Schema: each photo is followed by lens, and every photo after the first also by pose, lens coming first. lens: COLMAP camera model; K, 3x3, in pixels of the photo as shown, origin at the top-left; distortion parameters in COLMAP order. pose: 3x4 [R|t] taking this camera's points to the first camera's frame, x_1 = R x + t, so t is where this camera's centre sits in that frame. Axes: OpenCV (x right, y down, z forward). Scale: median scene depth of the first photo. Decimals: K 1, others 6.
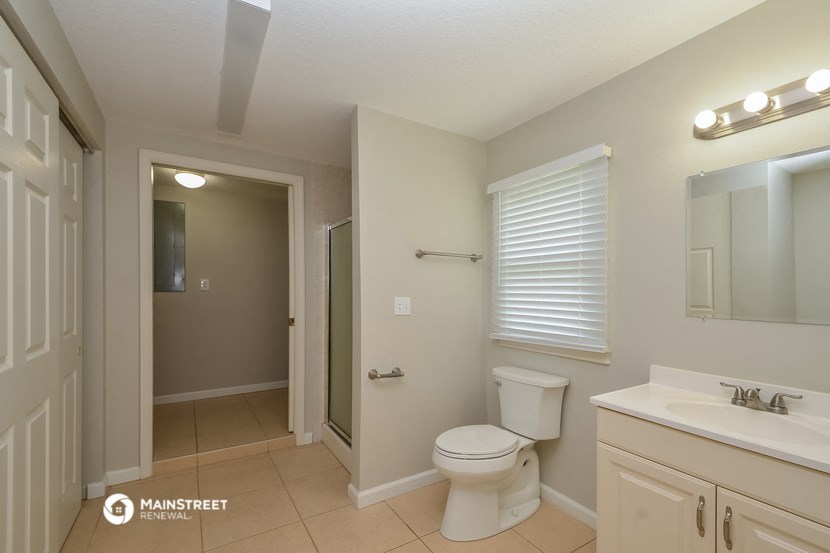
lens RADIAL K [[370.3, 0, 426.9], [0, 370.3, 279.5], [0, 0, 1]] dist [0.001263, -0.000317]
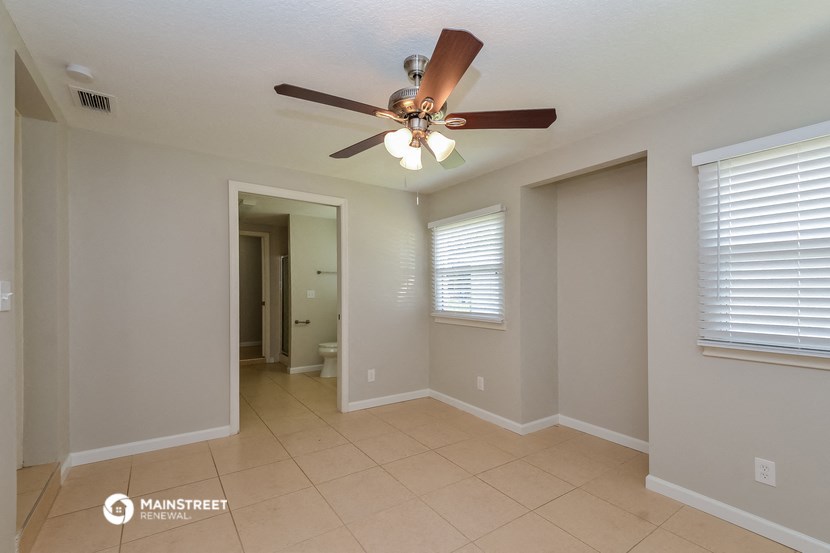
lens RADIAL K [[370.3, 0, 426.9], [0, 370.3, 279.5], [0, 0, 1]] dist [0.001263, -0.000317]
pose [[0.998513, -0.003420, 0.054411, 0.435525], [0.003605, 0.999988, -0.003301, -0.009621], [-0.054399, 0.003492, 0.998513, -1.118804]]
